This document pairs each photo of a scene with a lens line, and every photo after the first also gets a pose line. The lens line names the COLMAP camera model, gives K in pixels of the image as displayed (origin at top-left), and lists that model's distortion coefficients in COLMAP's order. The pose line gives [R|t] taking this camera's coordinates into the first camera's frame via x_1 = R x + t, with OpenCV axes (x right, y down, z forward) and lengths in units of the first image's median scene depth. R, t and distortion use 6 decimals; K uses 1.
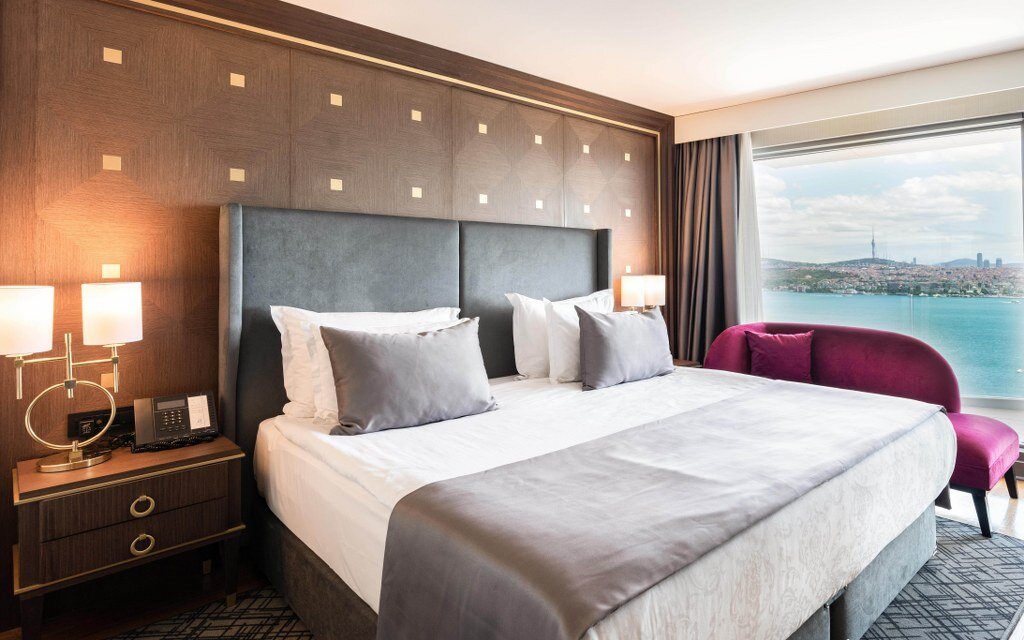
lens RADIAL K [[572.7, 0, 595.9], [0, 572.7, 262.8], [0, 0, 1]] dist [0.020516, -0.000764]
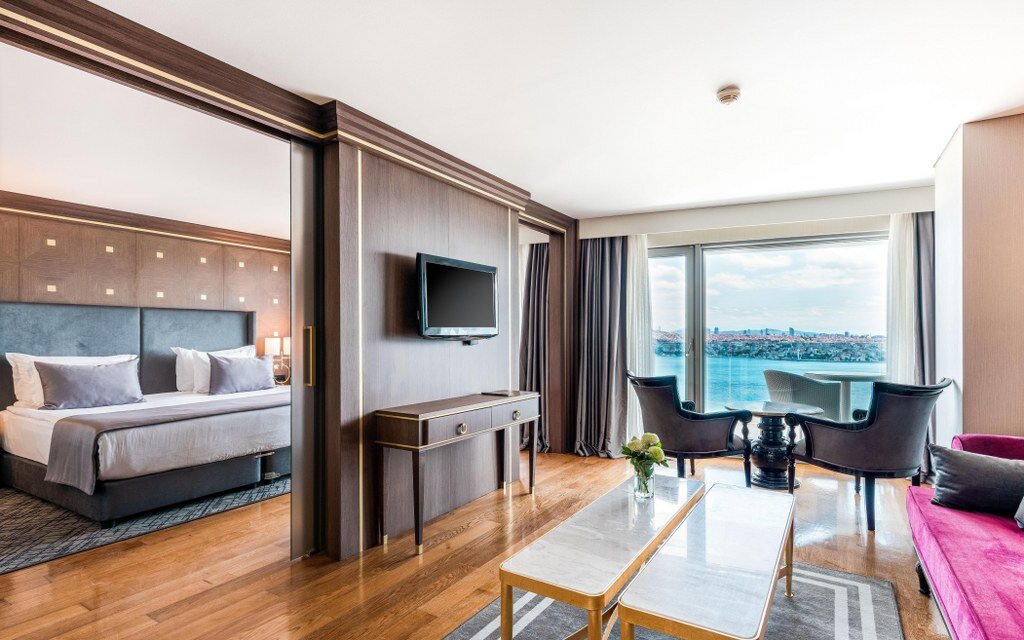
lens RADIAL K [[502.8, 0, 556.4], [0, 502.8, 336.2], [0, 0, 1]] dist [0.003248, -0.000096]
pose [[0.960945, 0.000099, 0.276739, 0.623613], [-0.004241, 0.999888, 0.014370, -0.010846], [-0.276706, -0.014983, 0.960838, -0.955306]]
